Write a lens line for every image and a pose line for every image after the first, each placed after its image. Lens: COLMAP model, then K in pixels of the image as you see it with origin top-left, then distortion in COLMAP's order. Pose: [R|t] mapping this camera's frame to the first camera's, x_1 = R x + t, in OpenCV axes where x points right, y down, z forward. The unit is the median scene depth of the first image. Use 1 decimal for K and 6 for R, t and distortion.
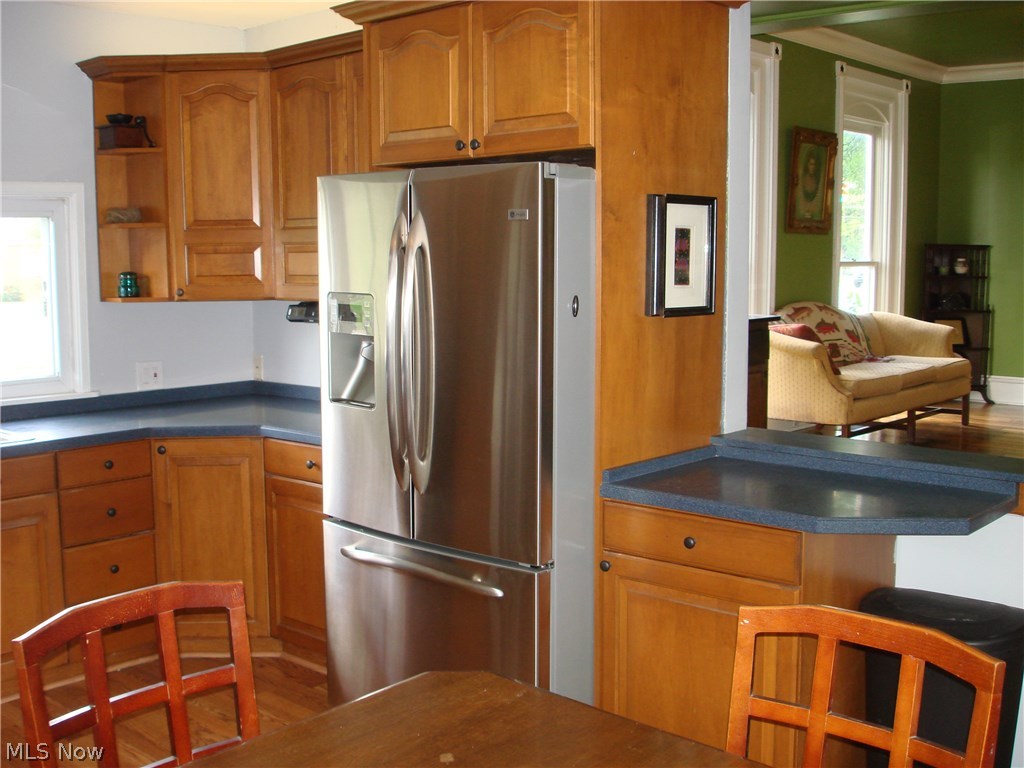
lens RADIAL K [[1151.4, 0, 510.1], [0, 1151.4, 387.0], [0, 0, 1]] dist [-0.106996, 0.000000]
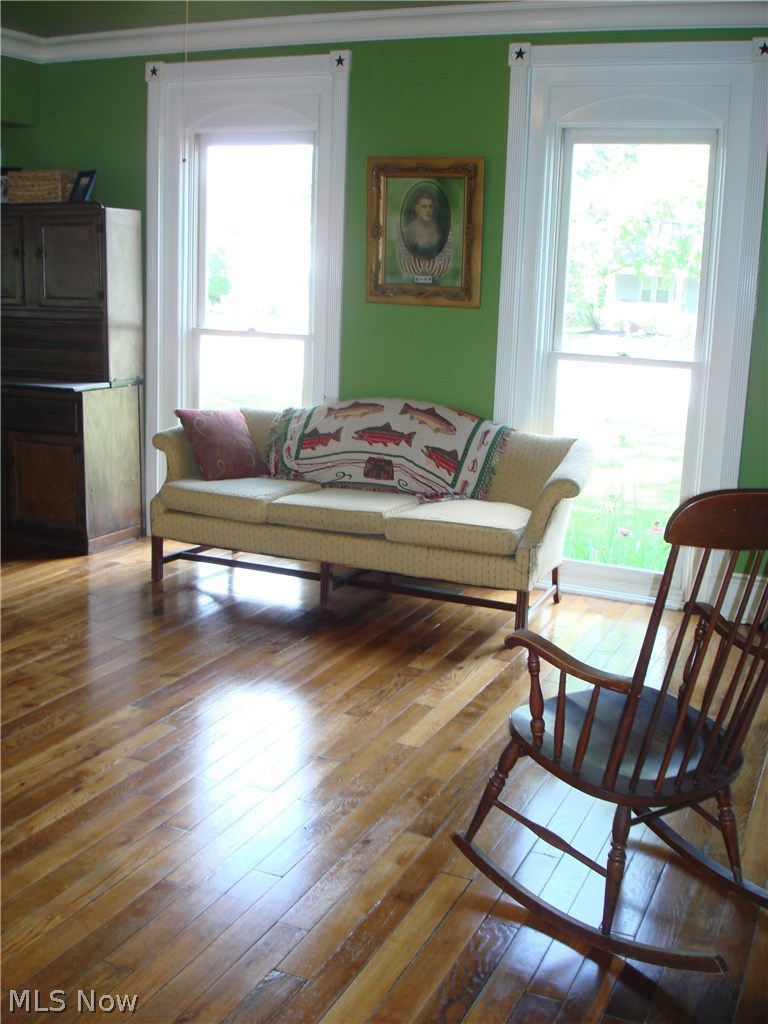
lens RADIAL K [[1151.4, 0, 386.3], [0, 1151.4, 509.1], [0, 0, 1]] dist [-0.106996, 0.000000]
pose [[0.316228, 0.203745, -0.926546, 0.932457], [-0.150658, 0.975057, 0.162993, -0.122147], [0.936644, 0.088049, 0.339036, 0.738453]]
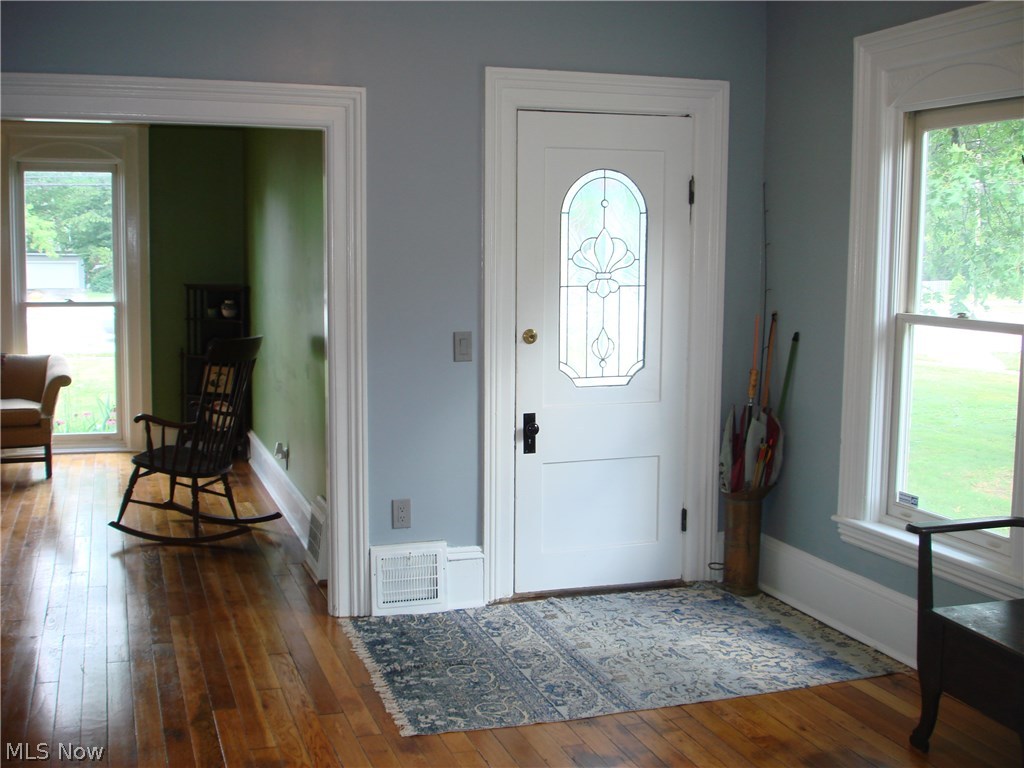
lens RADIAL K [[1151.4, 0, 511.2], [0, 1151.4, 383.7], [0, 0, 1]] dist [-0.106996, 0.000000]
pose [[0.878111, 0.066250, -0.473847, 1.215232], [-0.068685, 0.997564, 0.012187, -0.085240], [0.473500, 0.021845, 0.880523, 0.344260]]
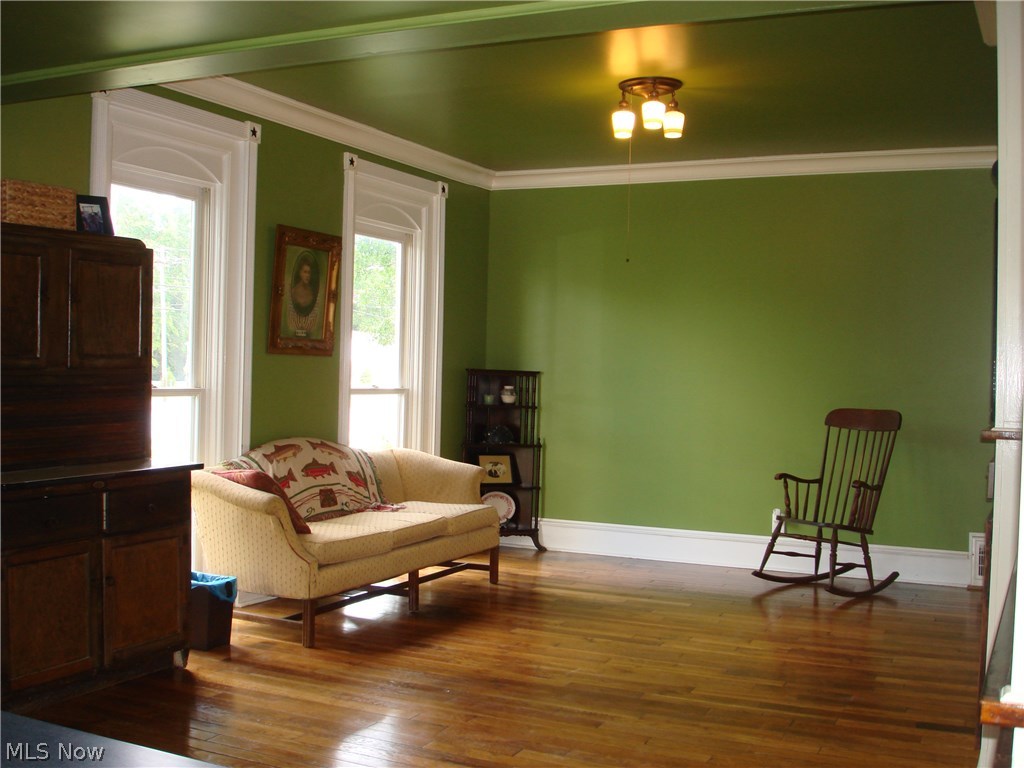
lens RADIAL K [[1151.4, 0, 515.7], [0, 1151.4, 393.8], [0, 0, 1]] dist [-0.106996, 0.000000]
pose [[0.956843, 0.016342, 0.290145, 0.167134], [0.011652, 0.995457, -0.094493, -0.026109], [-0.290371, 0.093796, 0.952306, 0.165404]]
